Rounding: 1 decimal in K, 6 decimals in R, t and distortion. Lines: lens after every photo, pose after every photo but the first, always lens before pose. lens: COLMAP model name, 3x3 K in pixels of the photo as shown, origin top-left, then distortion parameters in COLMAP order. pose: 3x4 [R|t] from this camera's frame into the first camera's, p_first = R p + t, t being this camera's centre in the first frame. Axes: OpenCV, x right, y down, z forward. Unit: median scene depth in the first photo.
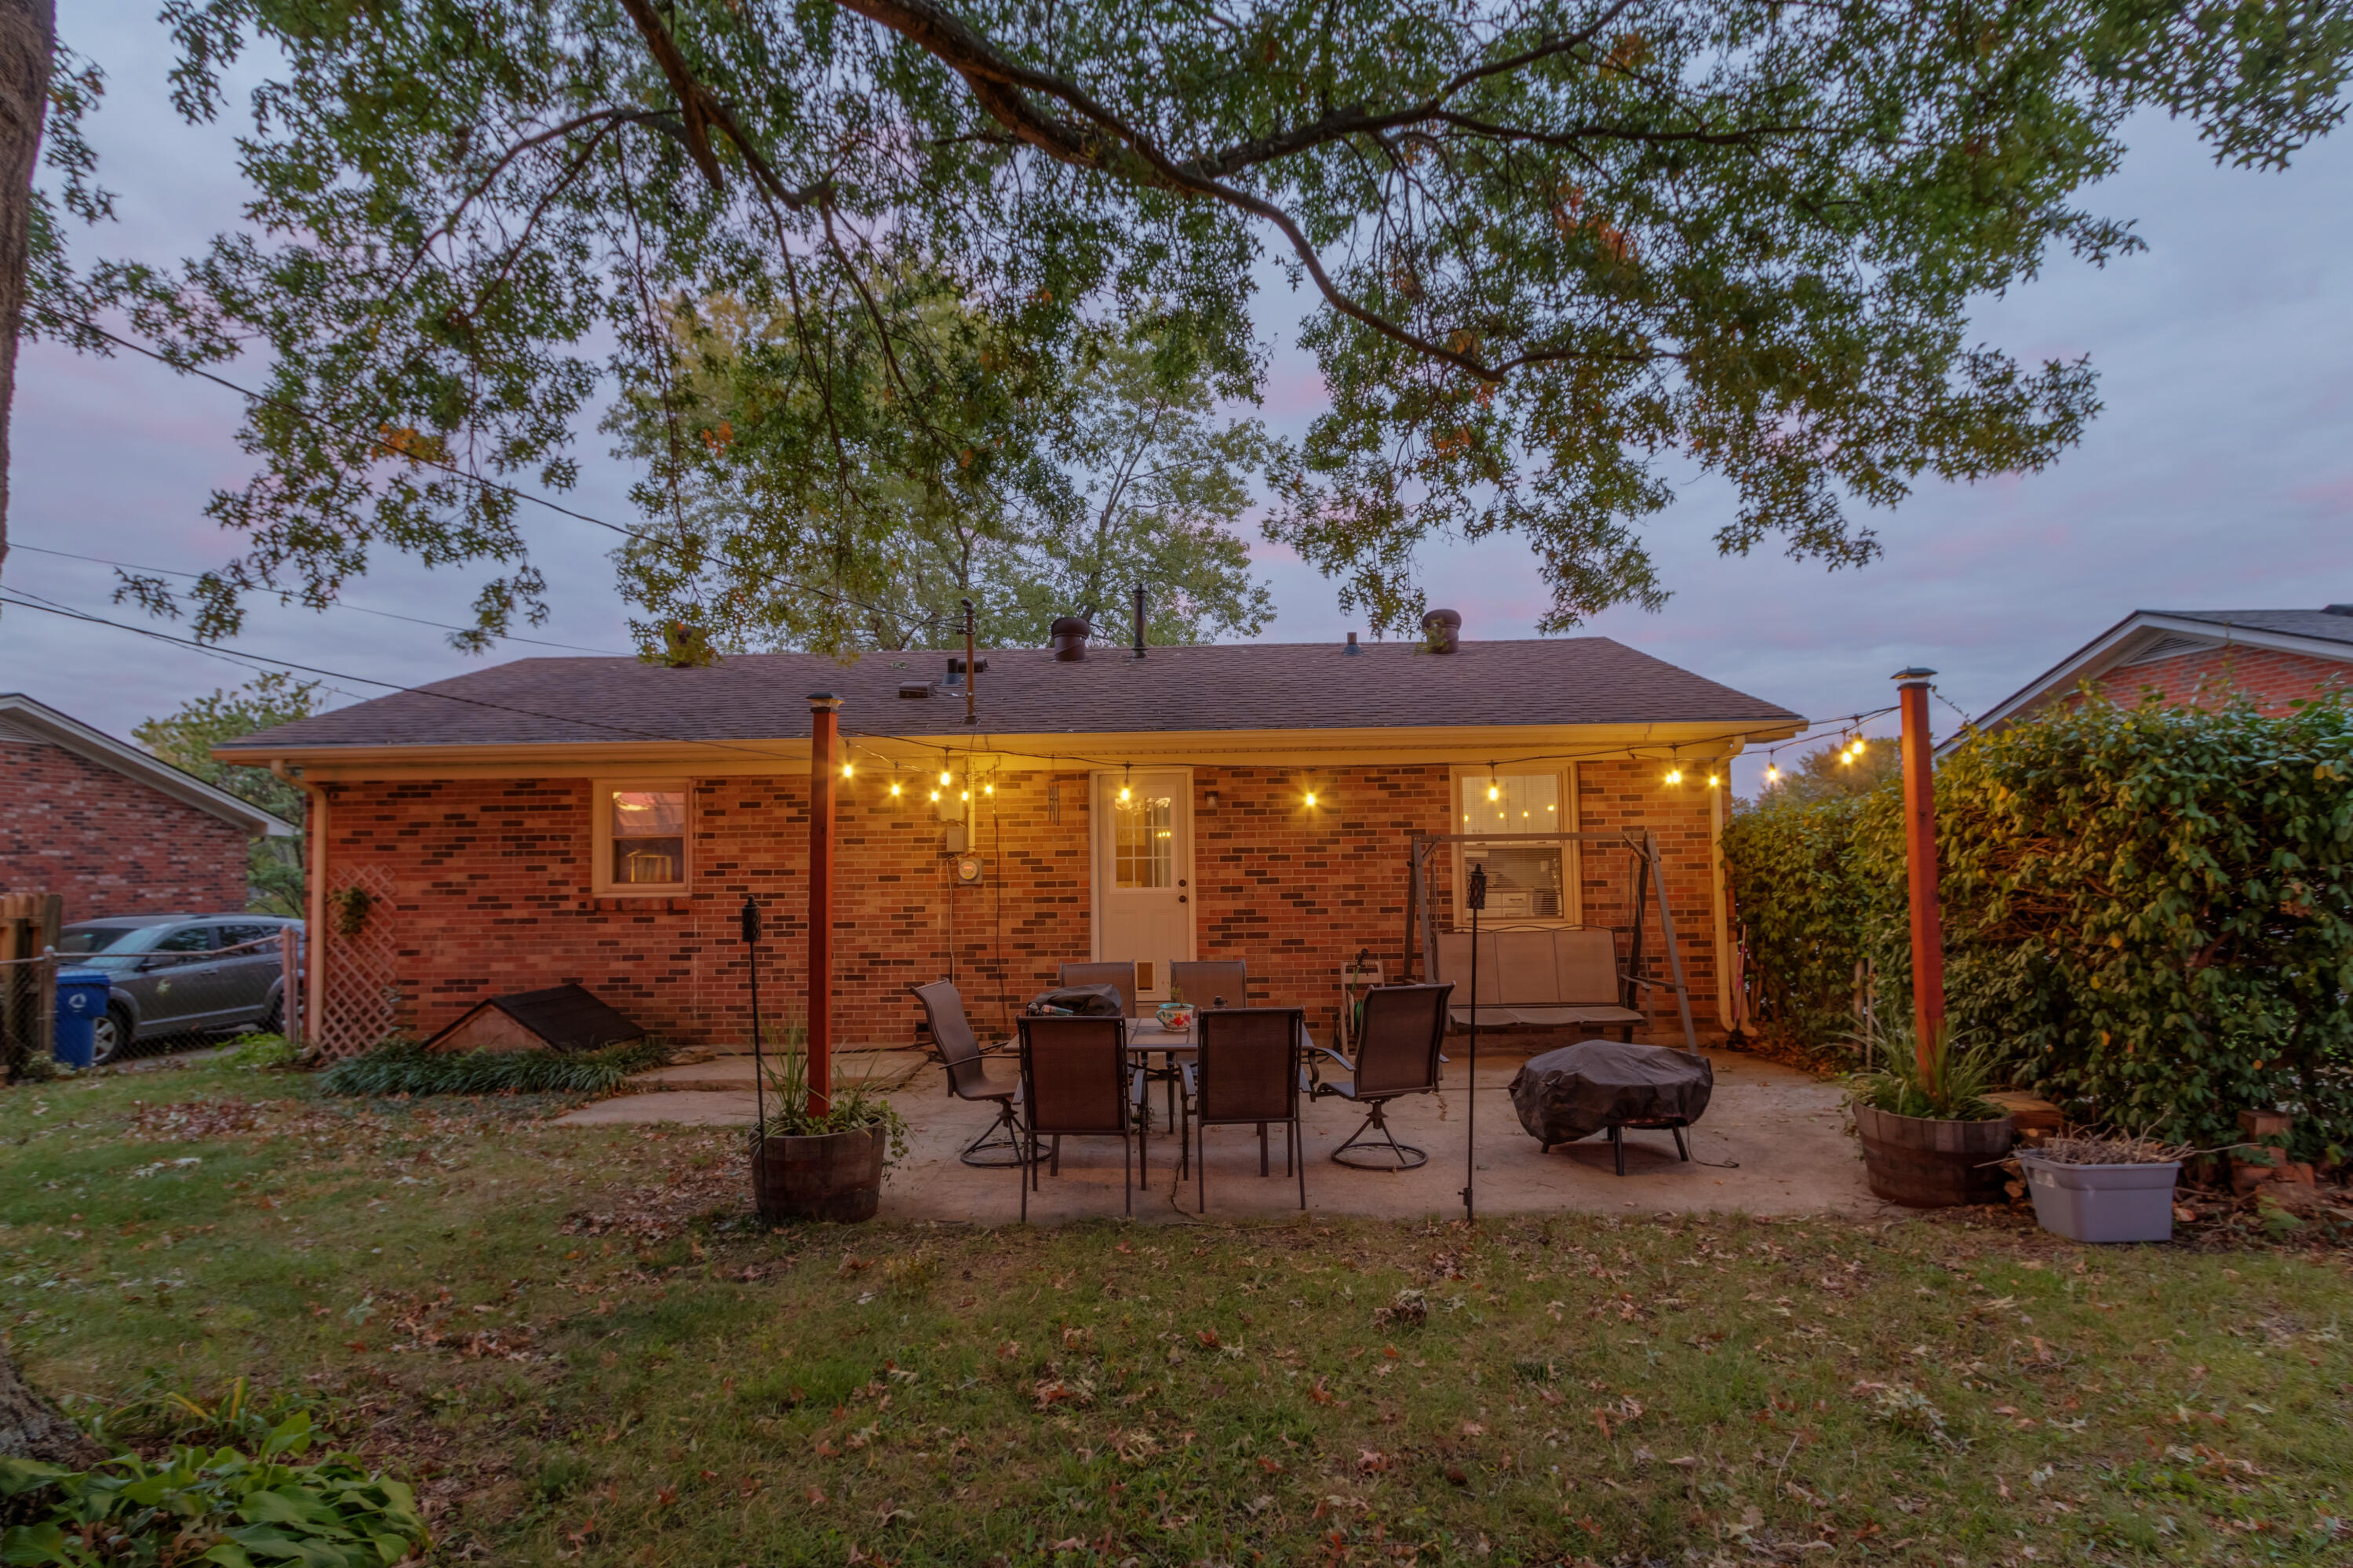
lens RADIAL K [[1187.2, 0, 1175.0], [0, 1187.2, 794.6], [0, 0, 1]] dist [-0.001486, 0.000192]
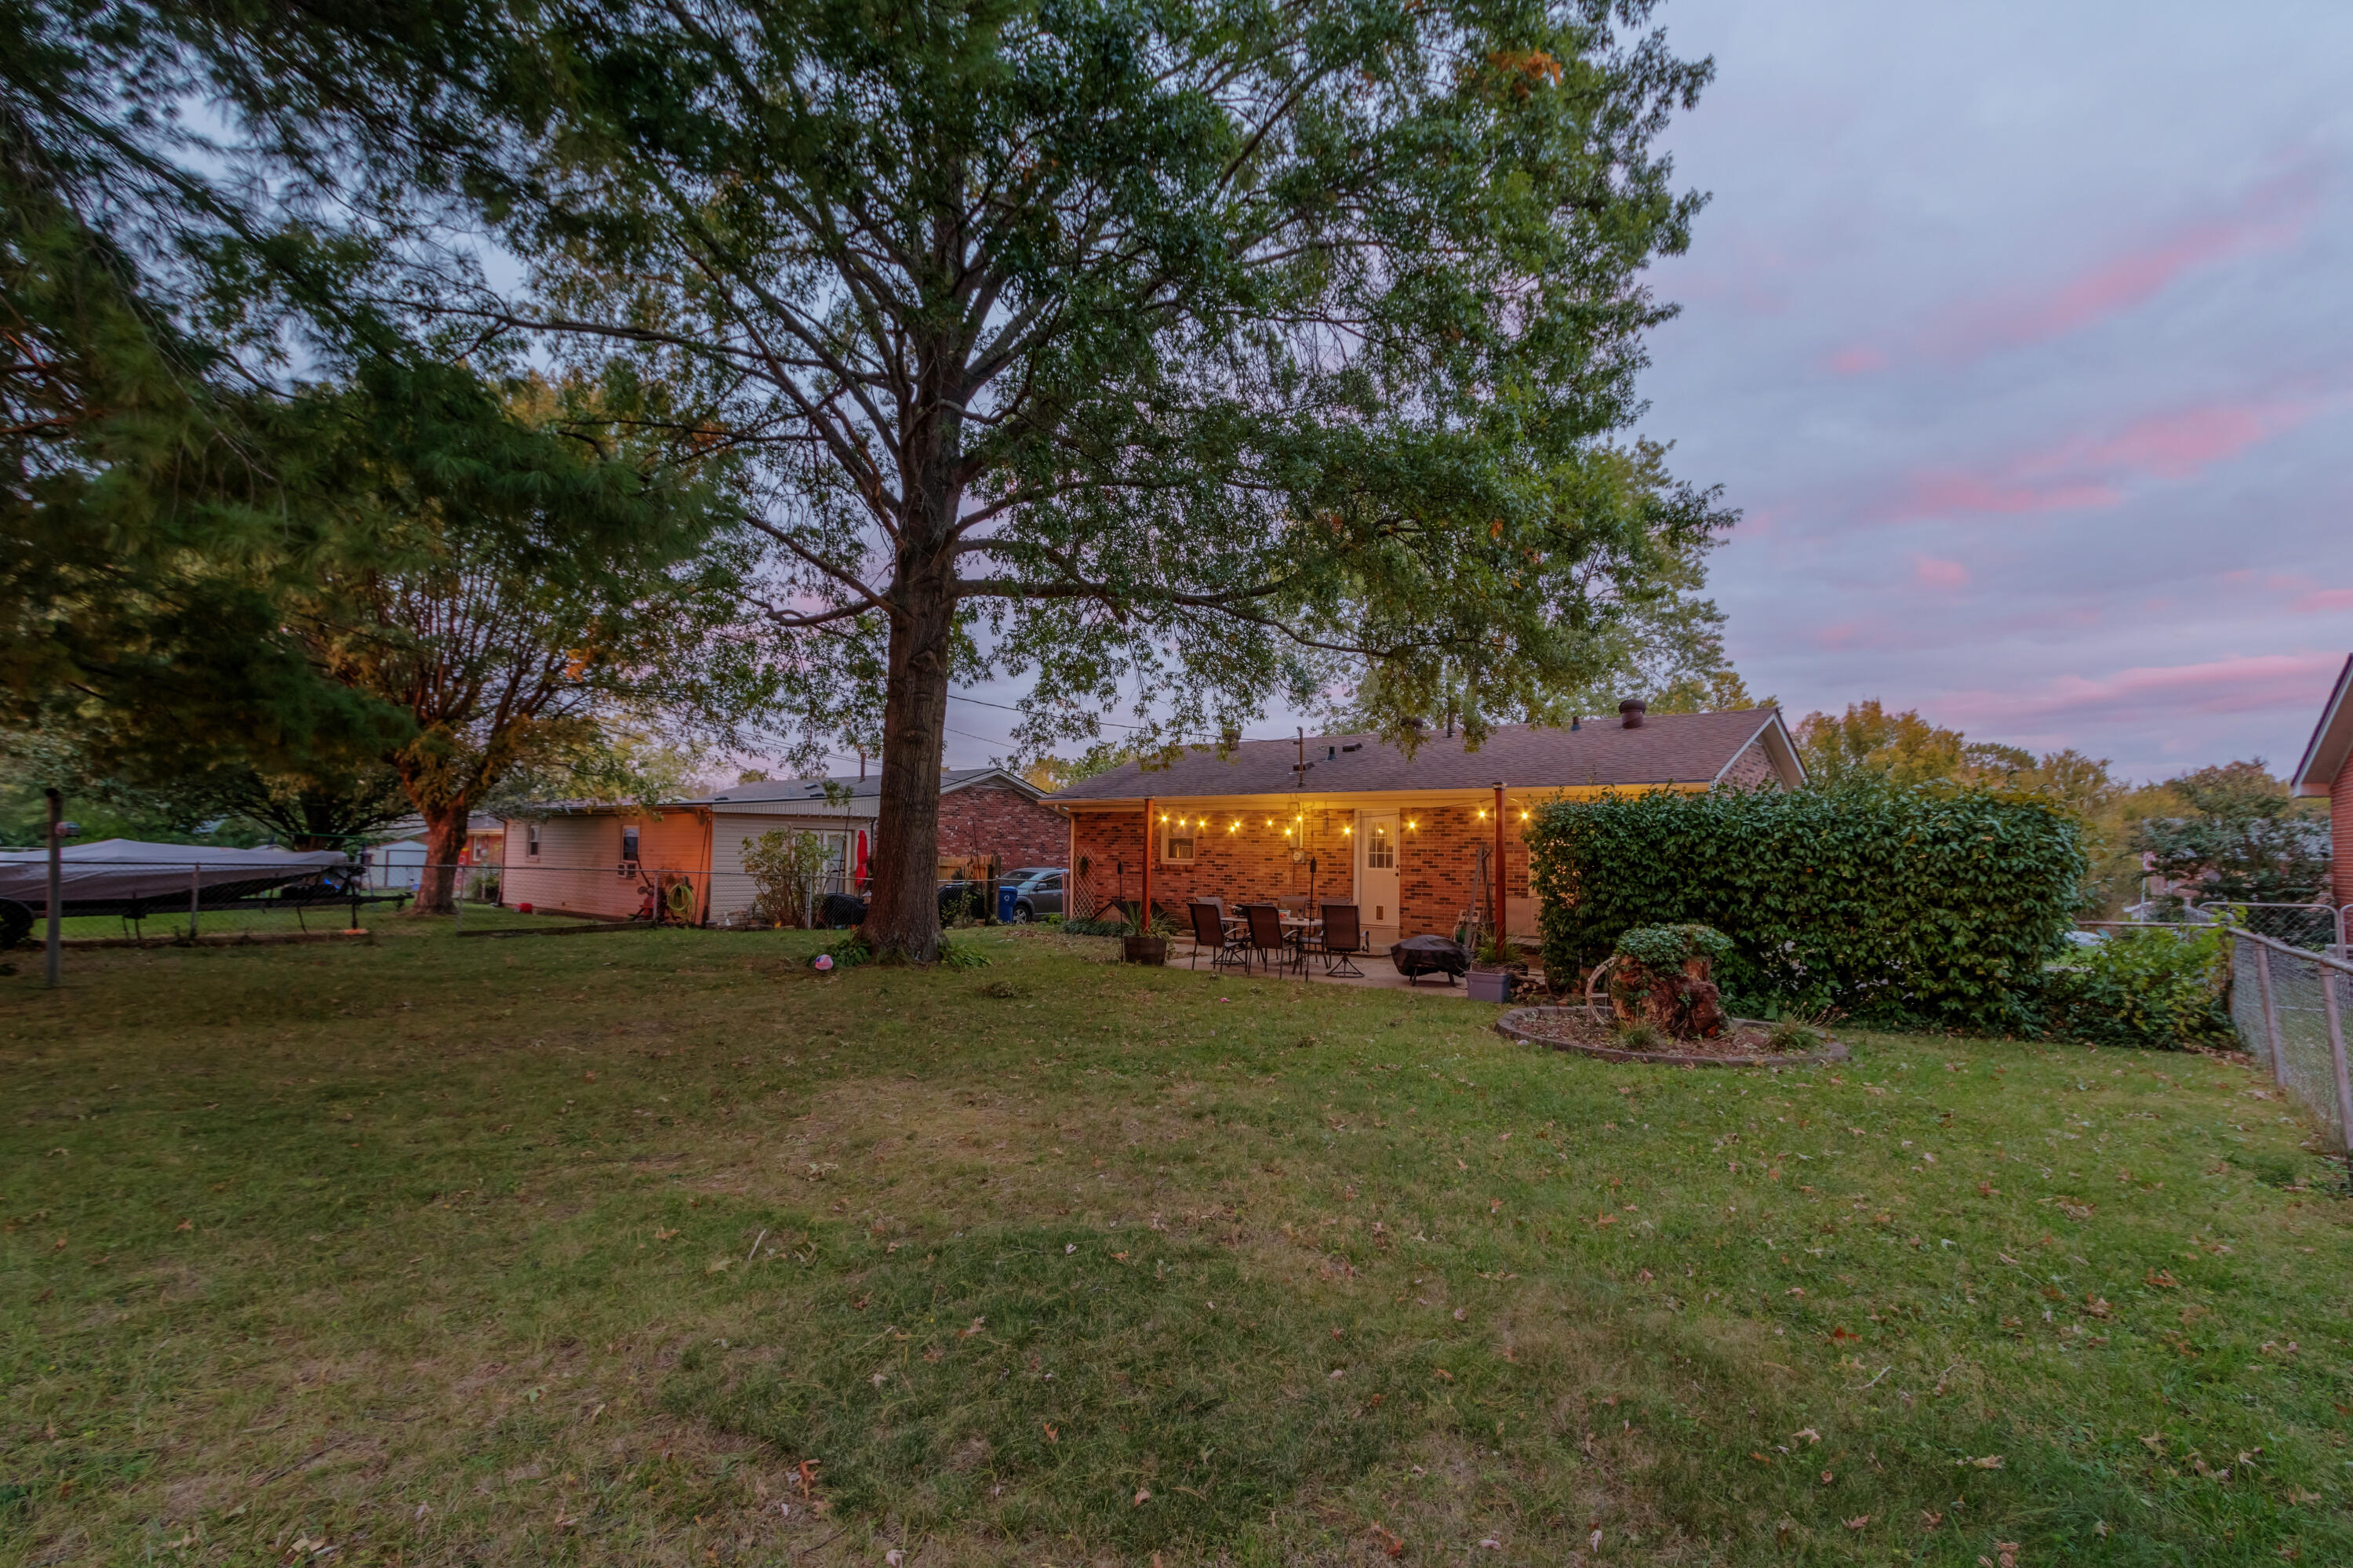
lens RADIAL K [[1080.1, 0, 1167.9], [0, 1080.1, 793.6], [0, 0, 1]] dist [0.002742, -0.000468]
pose [[0.789050, -0.005737, -0.614303, 0.836144], [0.007280, 0.999973, 0.000013, -0.050363], [0.614286, -0.004482, 0.789071, -0.662594]]
